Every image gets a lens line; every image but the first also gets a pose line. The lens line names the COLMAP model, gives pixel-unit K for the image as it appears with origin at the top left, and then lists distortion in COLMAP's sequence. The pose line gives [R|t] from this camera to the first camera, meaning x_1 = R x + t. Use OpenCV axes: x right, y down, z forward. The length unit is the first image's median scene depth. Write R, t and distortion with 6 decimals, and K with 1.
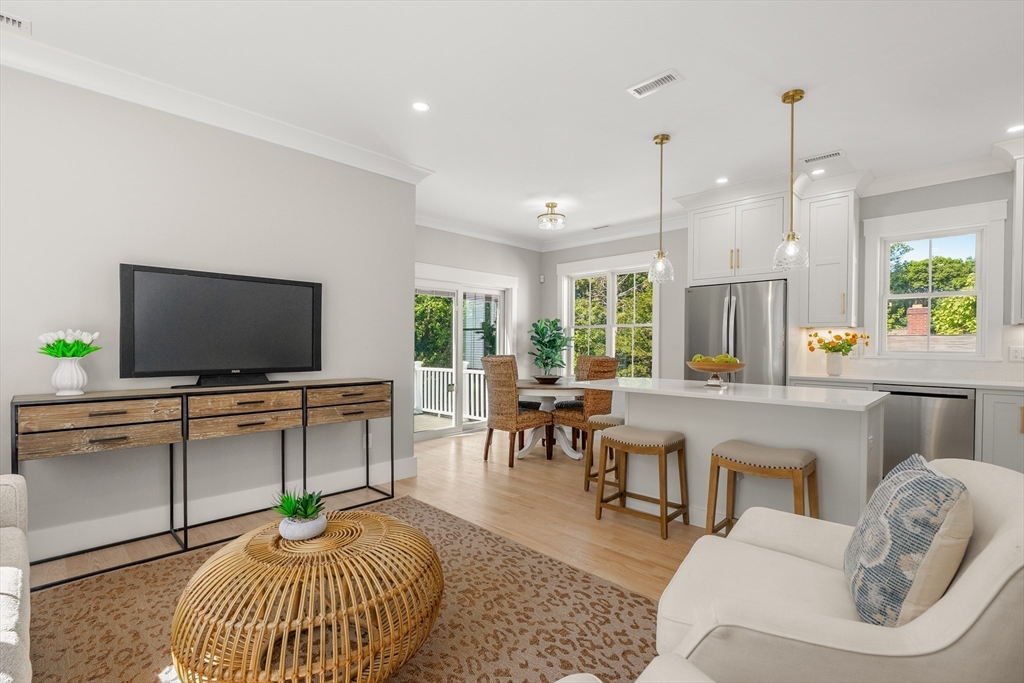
lens RADIAL K [[467.7, 0, 509.9], [0, 467.7, 347.8], [0, 0, 1]] dist [-0.001747, -0.000131]
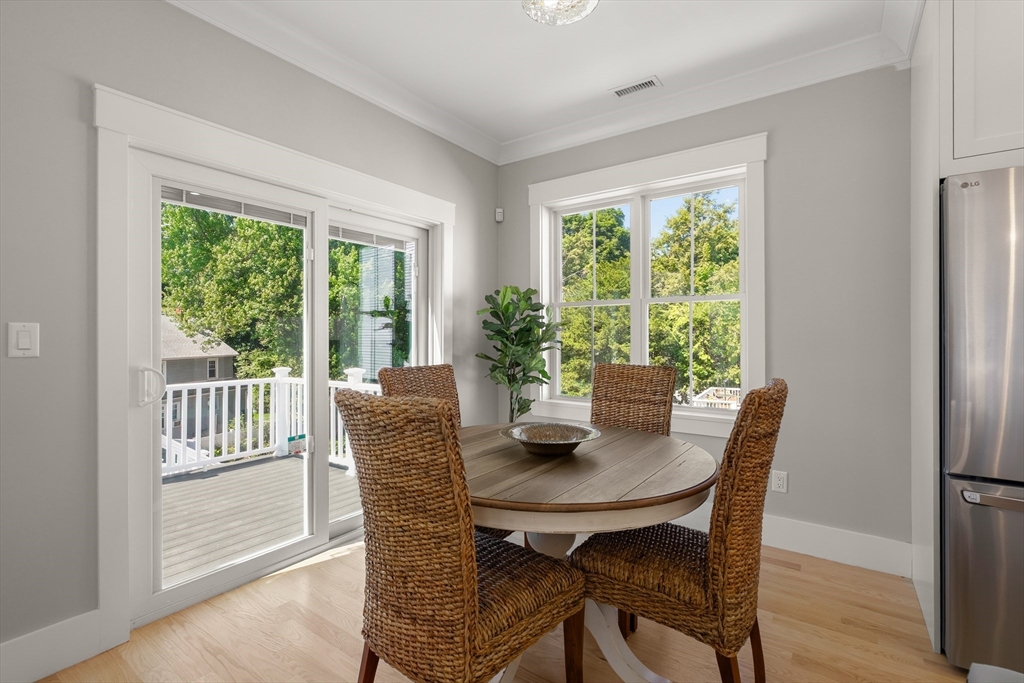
lens RADIAL K [[472.5, 0, 513.7], [0, 472.5, 336.1], [0, 0, 1]] dist [-0.005061, -0.000262]
pose [[0.986900, -0.004320, 0.161276, -0.003809], [0.005626, 0.999955, -0.007638, -0.008320], [-0.161236, 0.008445, 0.986880, 0.744280]]
